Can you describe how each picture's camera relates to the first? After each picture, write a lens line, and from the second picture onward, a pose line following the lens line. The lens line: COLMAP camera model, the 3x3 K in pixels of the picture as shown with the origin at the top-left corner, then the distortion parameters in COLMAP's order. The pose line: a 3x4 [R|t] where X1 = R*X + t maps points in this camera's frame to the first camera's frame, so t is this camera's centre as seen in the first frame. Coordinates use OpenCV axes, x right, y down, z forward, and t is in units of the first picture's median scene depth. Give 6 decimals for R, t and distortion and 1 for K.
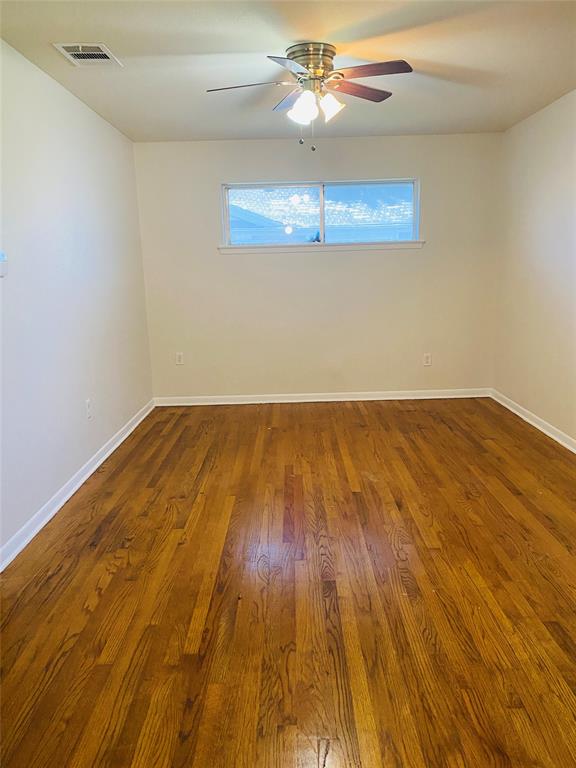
lens RADIAL K [[582.2, 0, 288.1], [0, 582.2, 383.4], [0, 0, 1]] dist [0.070605, -0.070297]
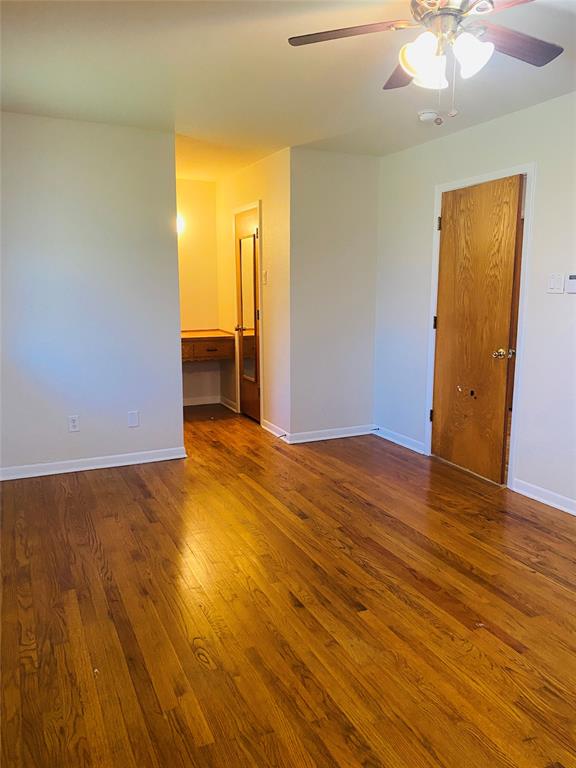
lens RADIAL K [[582.2, 0, 289.2], [0, 582.2, 383.1], [0, 0, 1]] dist [0.070605, -0.070297]
pose [[-0.904278, 0.087643, -0.417851, 0.500935], [-0.069727, 0.935247, 0.347062, -0.330614], [0.421212, 0.342976, -0.839612, 1.569697]]
